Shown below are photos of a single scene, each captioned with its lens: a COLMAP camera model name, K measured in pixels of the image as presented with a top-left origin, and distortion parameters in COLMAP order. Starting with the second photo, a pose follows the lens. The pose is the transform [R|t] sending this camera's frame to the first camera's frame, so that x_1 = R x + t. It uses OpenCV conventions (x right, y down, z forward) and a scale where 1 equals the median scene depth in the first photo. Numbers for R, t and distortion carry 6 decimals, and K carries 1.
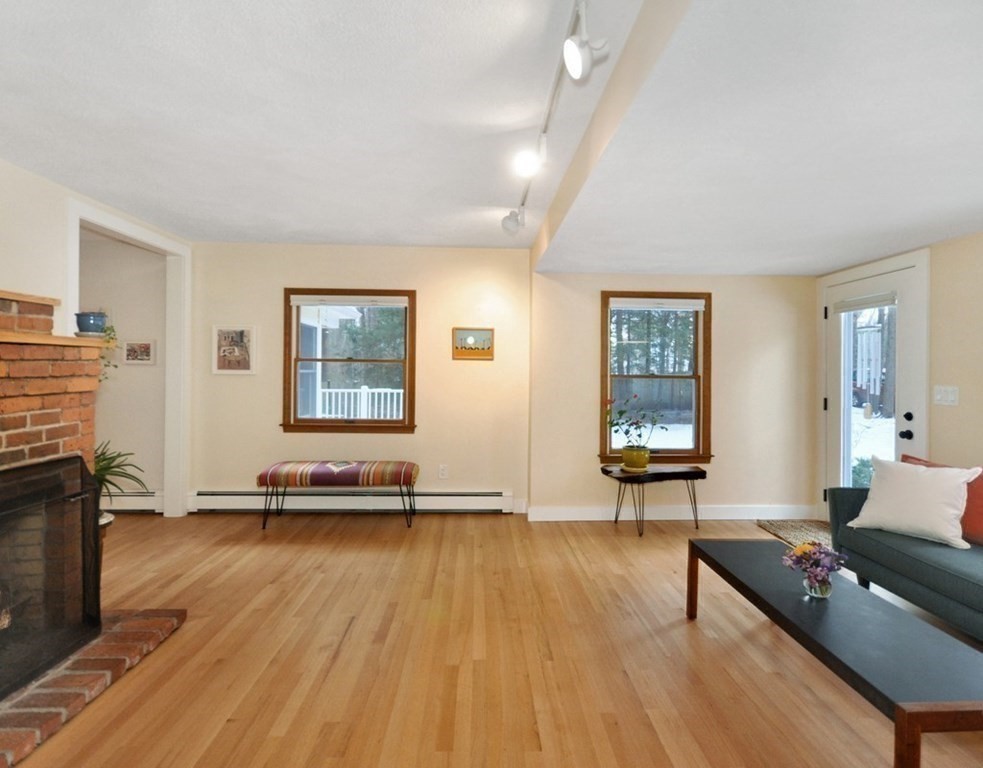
lens RADIAL K [[505.8, 0, 508.3], [0, 505.8, 371.3], [0, 0, 1]] dist [0.001057, 0.000743]
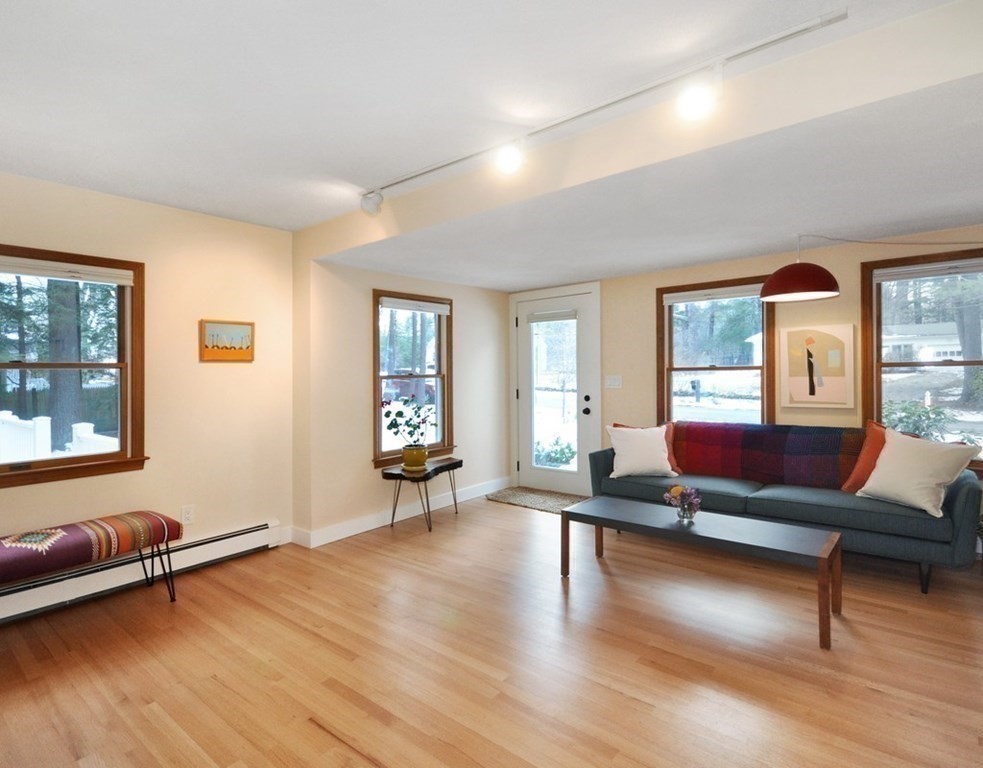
lens RADIAL K [[520.4, 0, 470.2], [0, 520.4, 368.5], [0, 0, 1]] dist [0.006280, 0.001759]
pose [[0.689537, -0.020603, 0.723958, -0.419598], [0.023549, 0.999705, 0.006021, -0.009294], [-0.723868, 0.012897, 0.689818, 0.191380]]
